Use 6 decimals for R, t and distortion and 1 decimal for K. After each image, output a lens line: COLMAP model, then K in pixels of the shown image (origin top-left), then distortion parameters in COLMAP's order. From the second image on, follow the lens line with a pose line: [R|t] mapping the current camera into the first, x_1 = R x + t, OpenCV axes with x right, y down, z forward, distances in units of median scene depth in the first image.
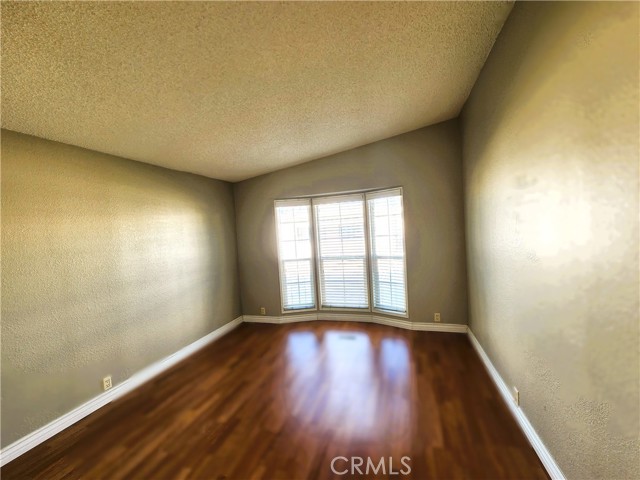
lens RADIAL K [[265.5, 0, 323.0], [0, 265.5, 238.7], [0, 0, 1]] dist [0.001868, 0.000013]
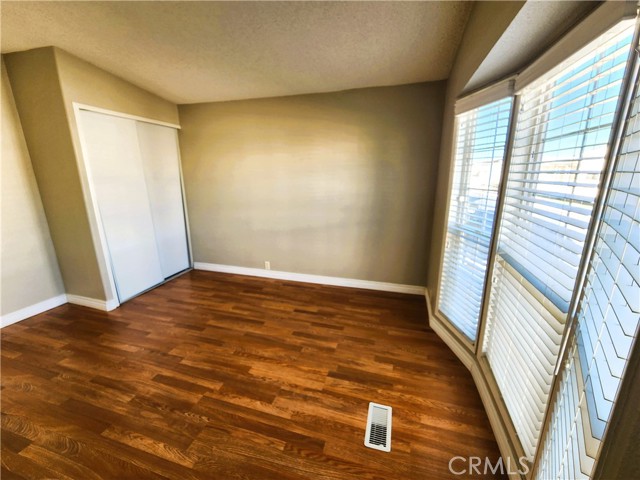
lens RADIAL K [[265.5, 0, 323.0], [0, 265.5, 238.7], [0, 0, 1]] dist [0.001868, 0.000013]
pose [[0.014399, 0.301929, -0.953222, 0.620420], [-0.032868, 0.952948, 0.301346, -0.078228], [0.999356, 0.026991, 0.023645, 1.314482]]
